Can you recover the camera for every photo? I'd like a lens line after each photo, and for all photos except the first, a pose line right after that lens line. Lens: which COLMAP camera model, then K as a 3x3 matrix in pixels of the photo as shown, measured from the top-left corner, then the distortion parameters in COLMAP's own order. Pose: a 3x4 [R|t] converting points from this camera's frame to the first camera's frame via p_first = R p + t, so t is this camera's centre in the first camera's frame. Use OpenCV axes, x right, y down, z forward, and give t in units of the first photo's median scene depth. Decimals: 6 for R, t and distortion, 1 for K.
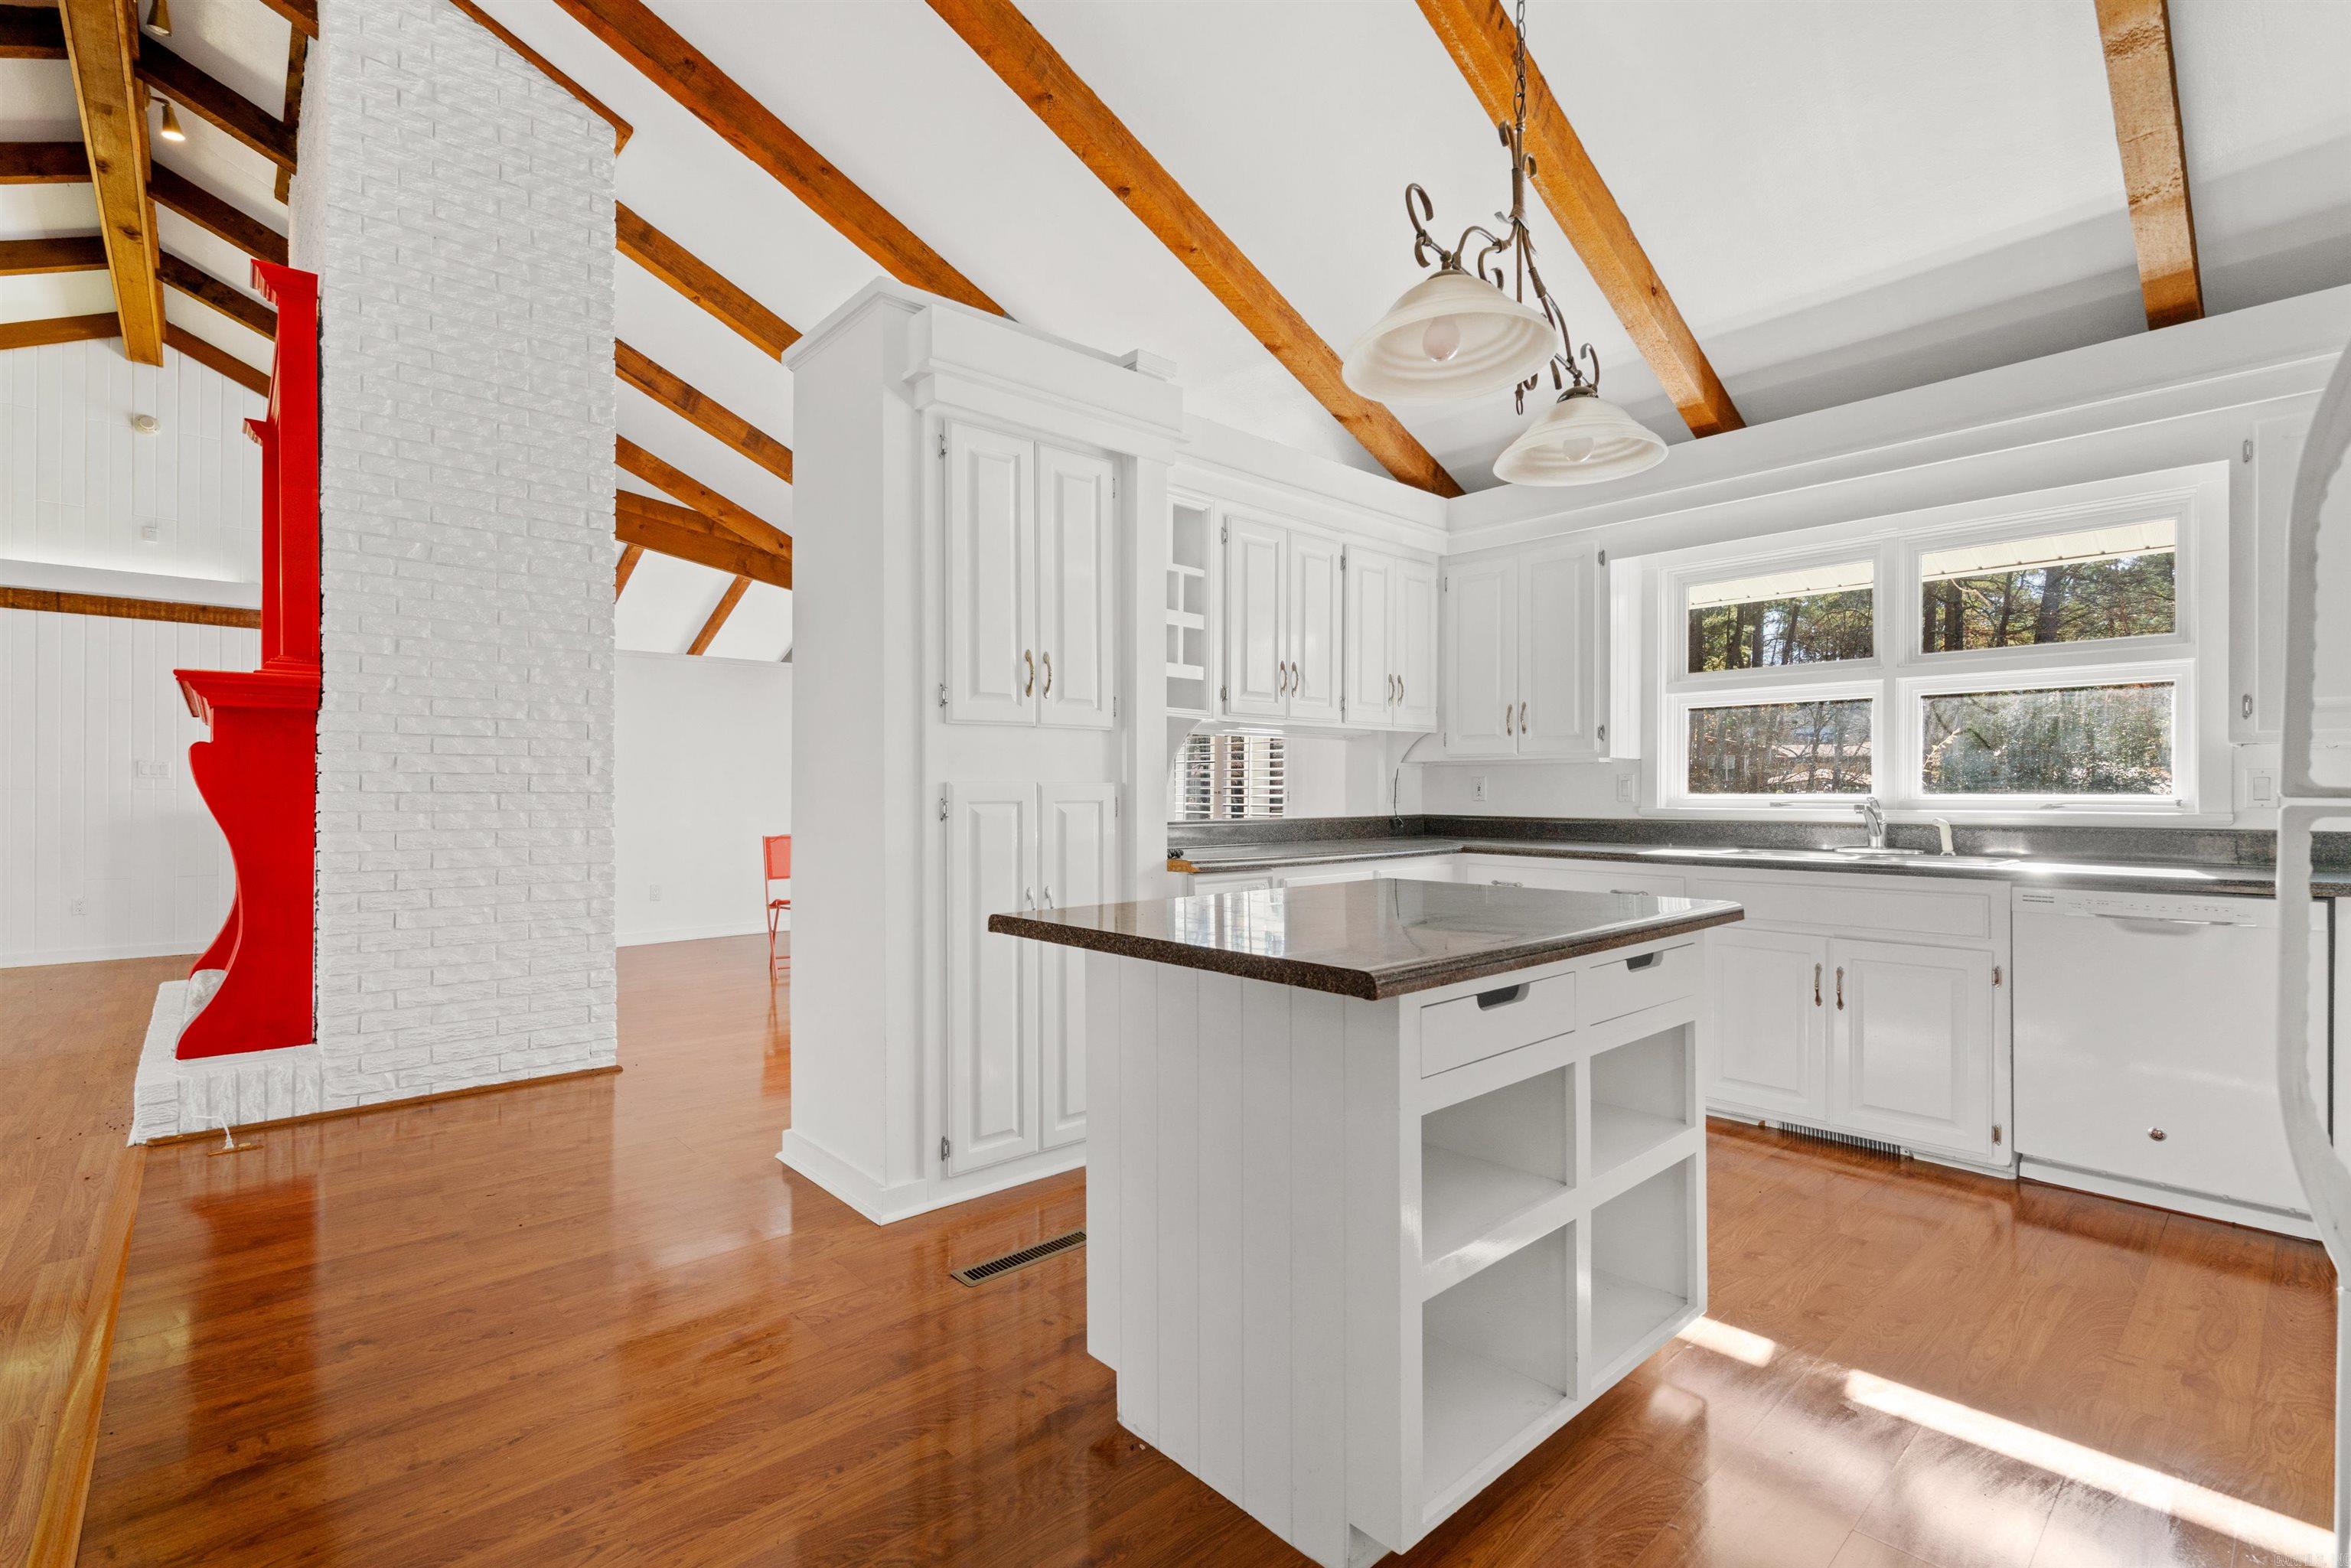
lens RADIAL K [[1069.7, 0, 1170.4], [0, 1069.7, 796.3], [0, 0, 1]] dist [-0.001547, 0.000324]
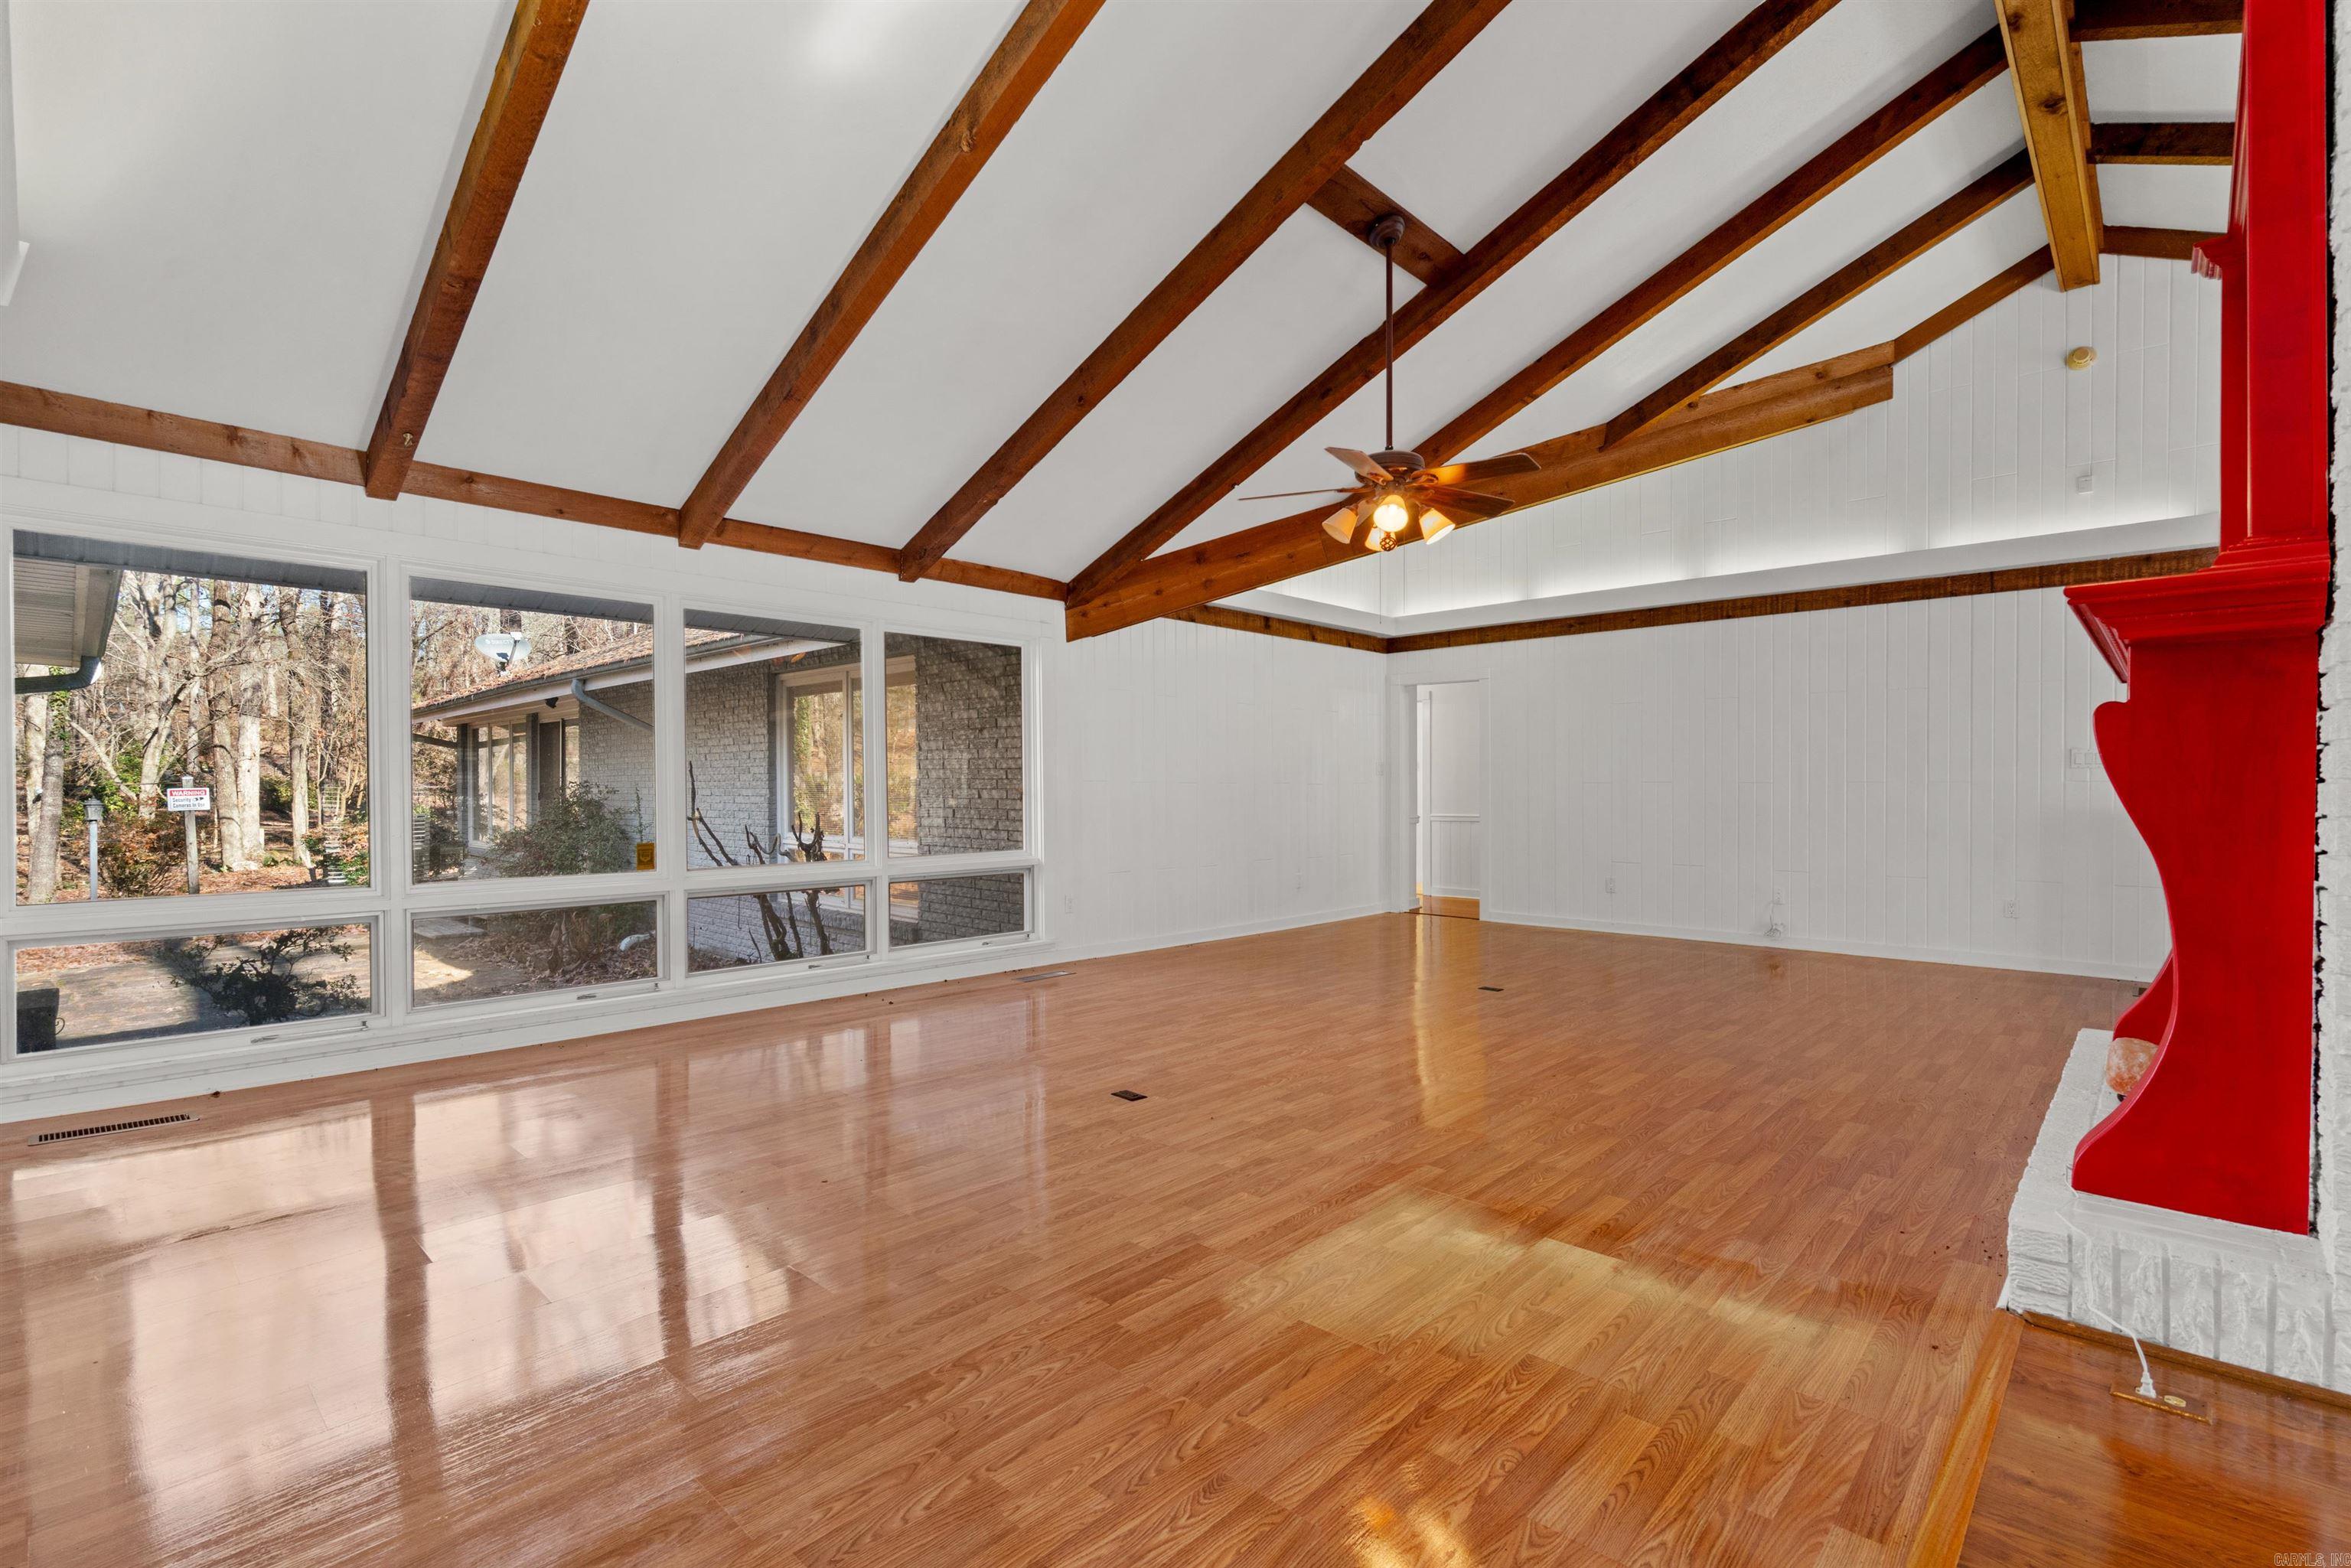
lens RADIAL K [[1069.7, 0, 1170.4], [0, 1069.7, 796.3], [0, 0, 1]] dist [-0.001547, 0.000324]
pose [[0.084759, 0.004294, -0.996392, -0.321694], [0.001188, 0.999990, 0.004410, 0.002342], [0.996401, -0.001558, 0.084753, 0.389130]]
